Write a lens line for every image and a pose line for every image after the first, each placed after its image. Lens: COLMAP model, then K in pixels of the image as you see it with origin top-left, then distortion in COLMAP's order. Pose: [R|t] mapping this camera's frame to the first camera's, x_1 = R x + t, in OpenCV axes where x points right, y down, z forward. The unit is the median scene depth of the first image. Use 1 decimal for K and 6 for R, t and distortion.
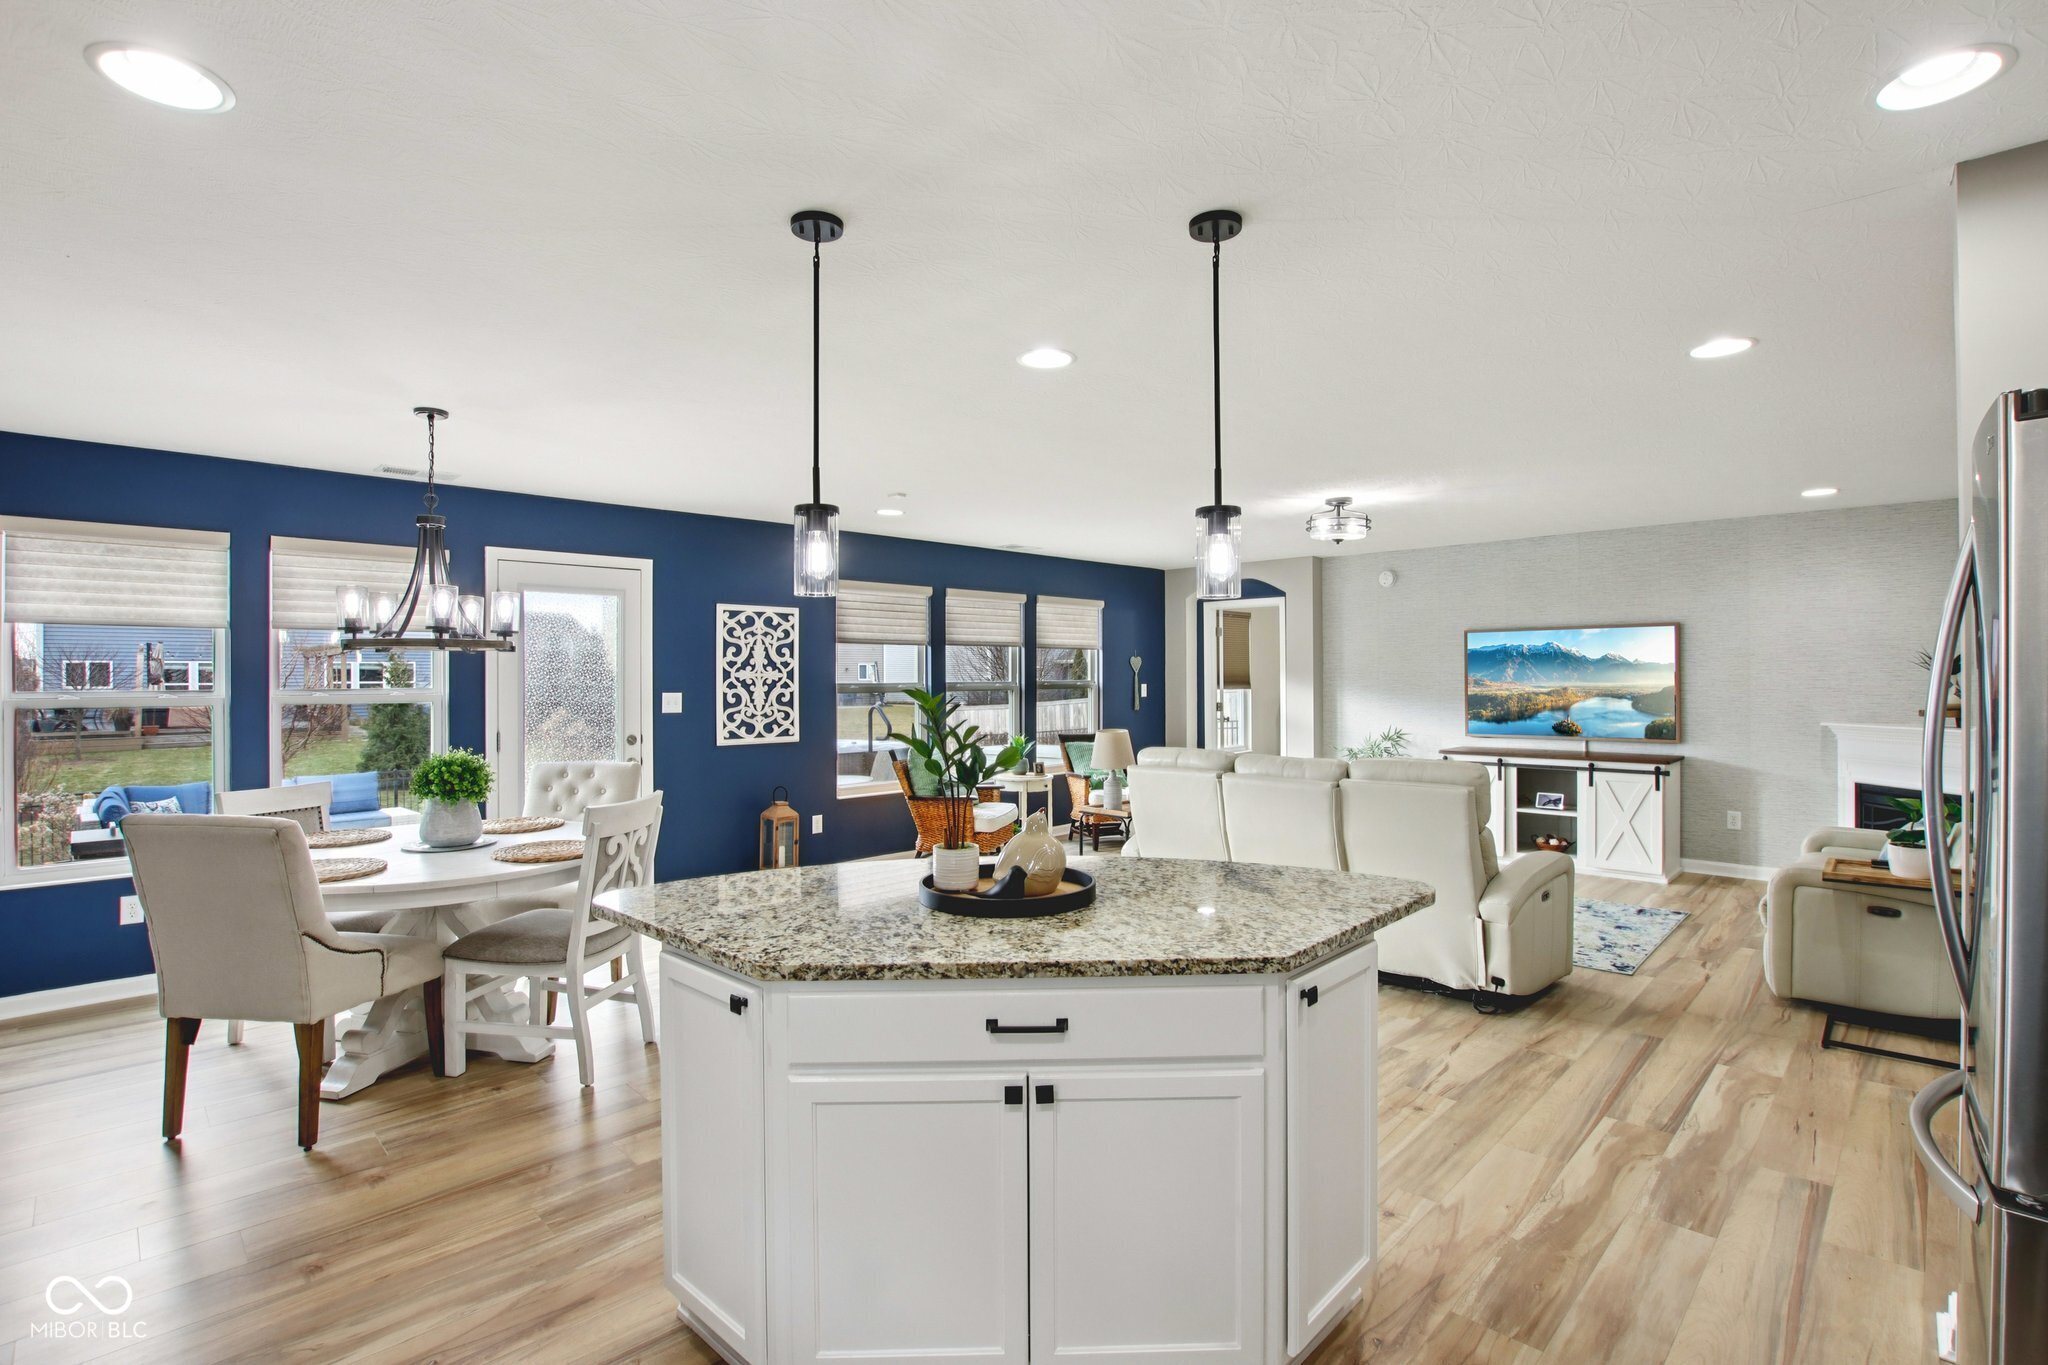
lens RADIAL K [[953.2, 0, 1049.1], [0, 953.2, 681.1], [0, 0, 1]] dist [-0.001857, -0.000813]
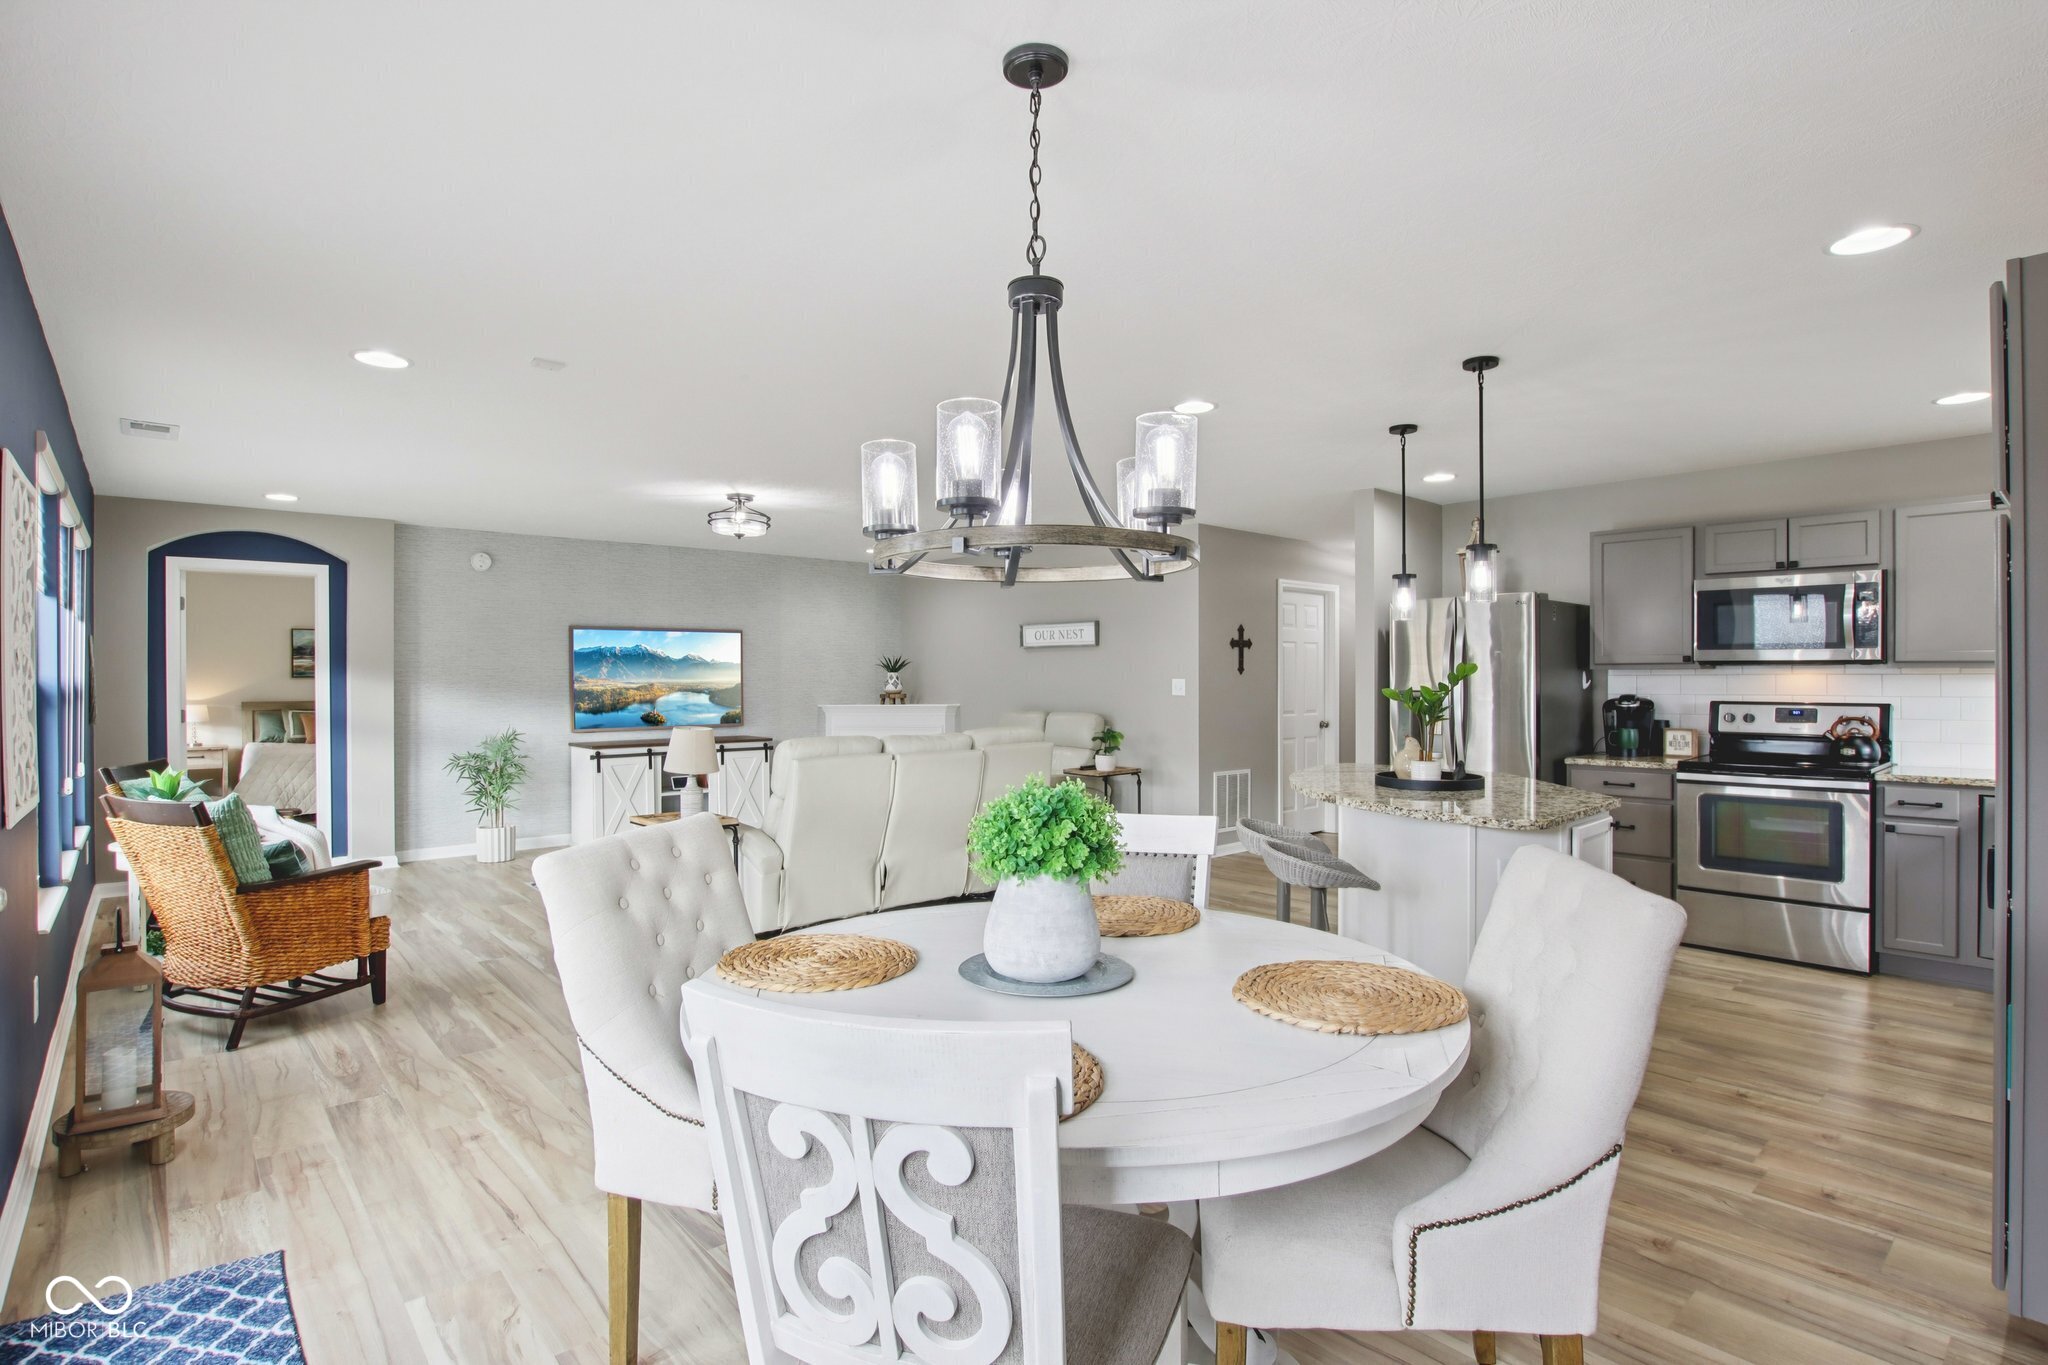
lens RADIAL K [[953.2, 0, 1049.1], [0, 953.2, 681.1], [0, 0, 1]] dist [-0.001857, -0.000813]
pose [[0.087522, 0.002693, 0.996159, -0.590889], [0.004363, 0.999986, -0.003087, 0.013011], [-0.996153, 0.004617, 0.087509, 0.514533]]
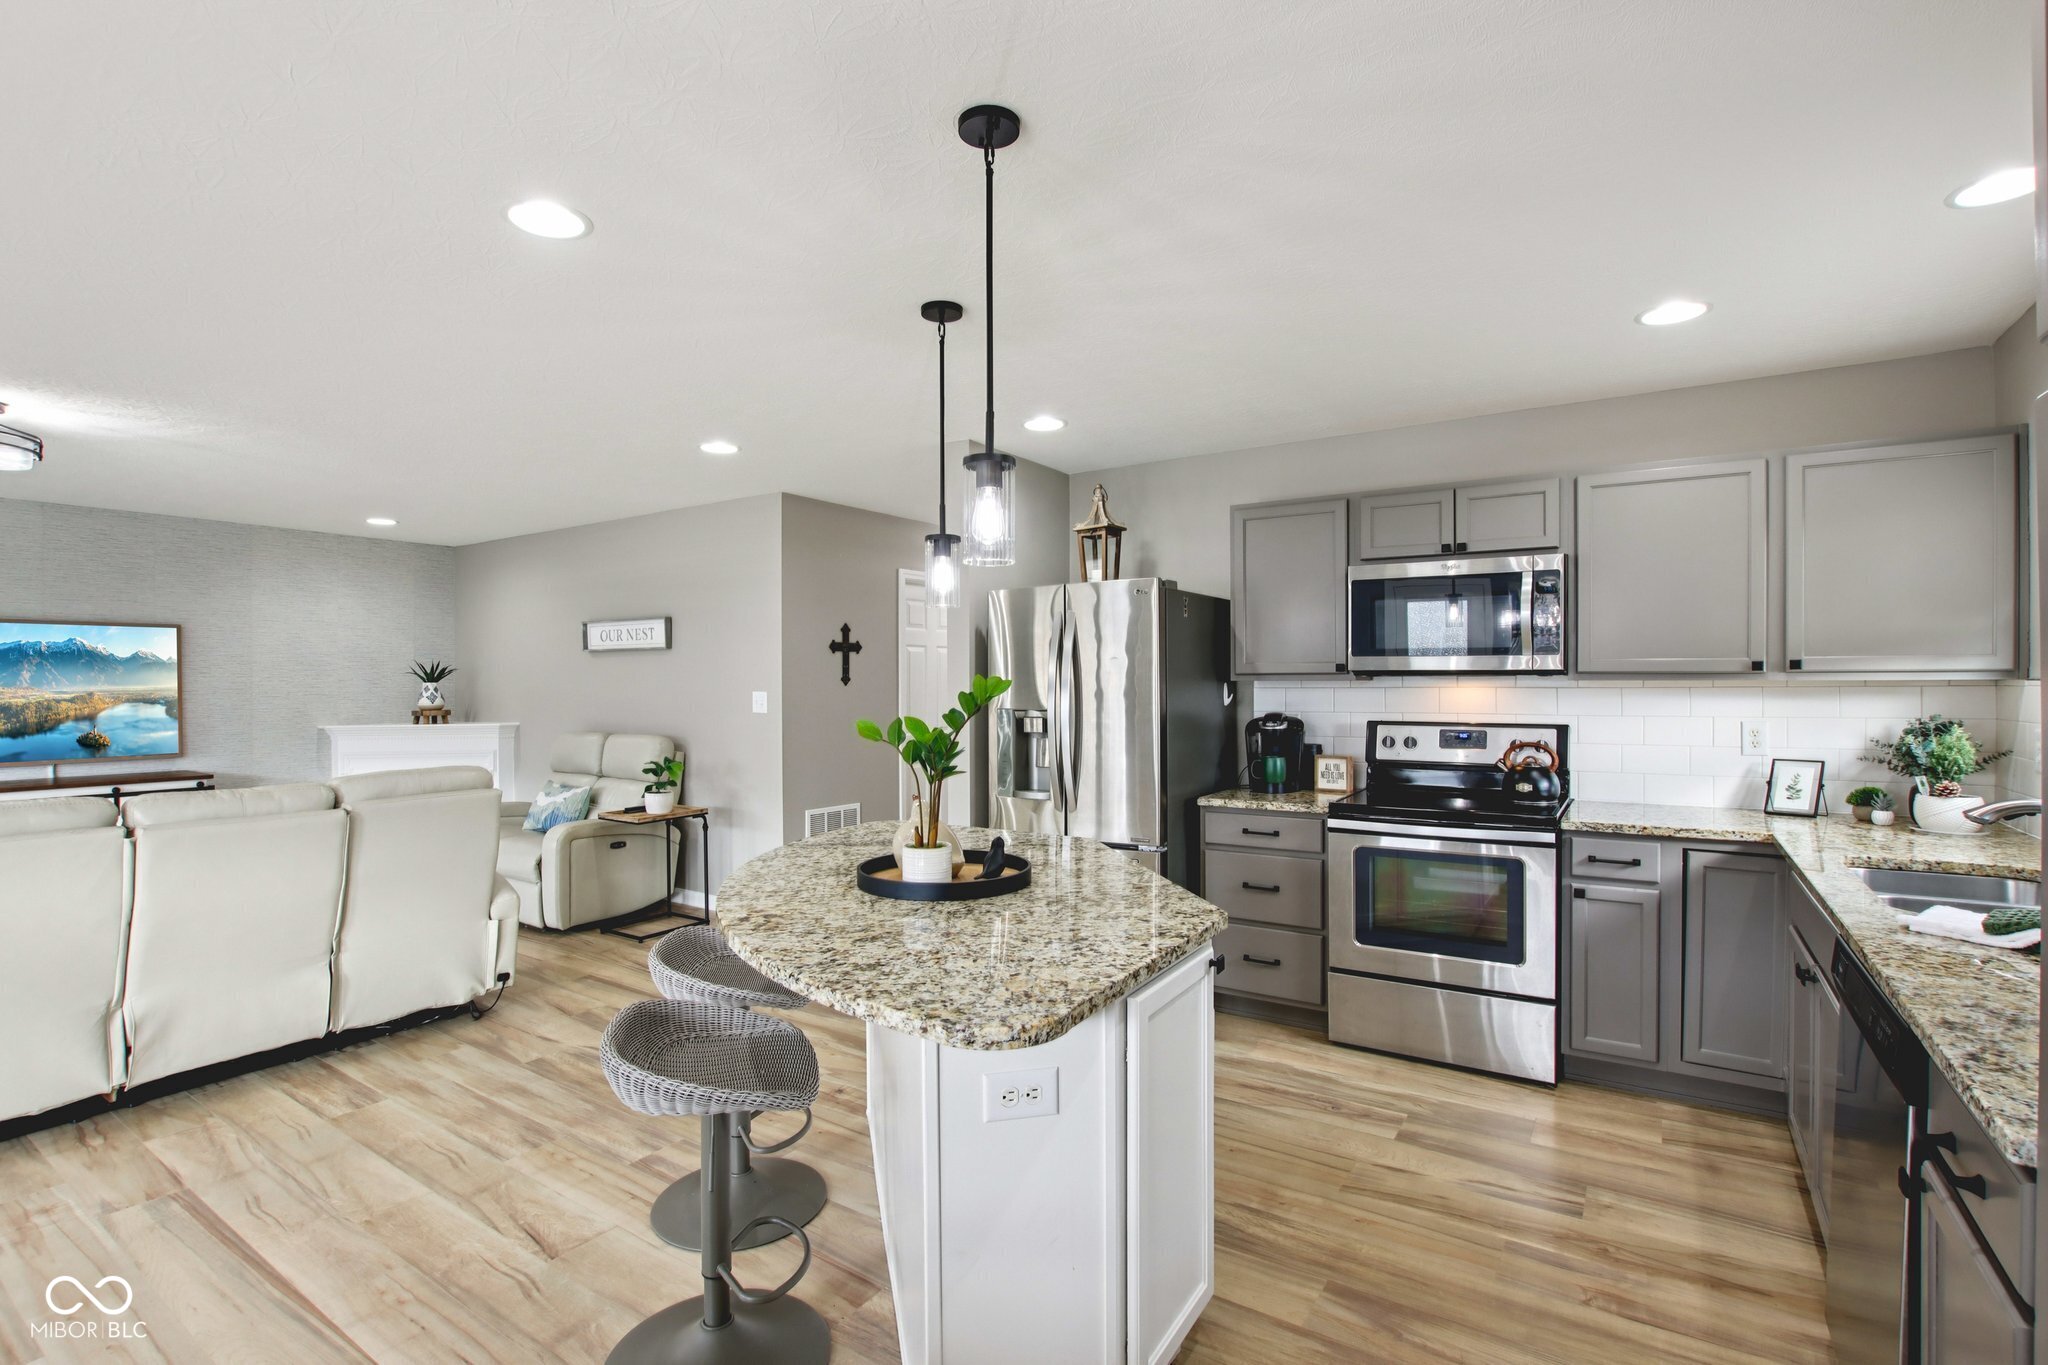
lens RADIAL K [[971.4, 0, 969.3], [0, 971.4, 690.9], [0, 0, 1]] dist [-0.001035, -0.000104]
pose [[-0.130209, -0.000212, 0.991487, -0.385852], [0.007537, 0.999971, 0.001203, 0.007711], [-0.991458, 0.007630, -0.130203, 0.397245]]
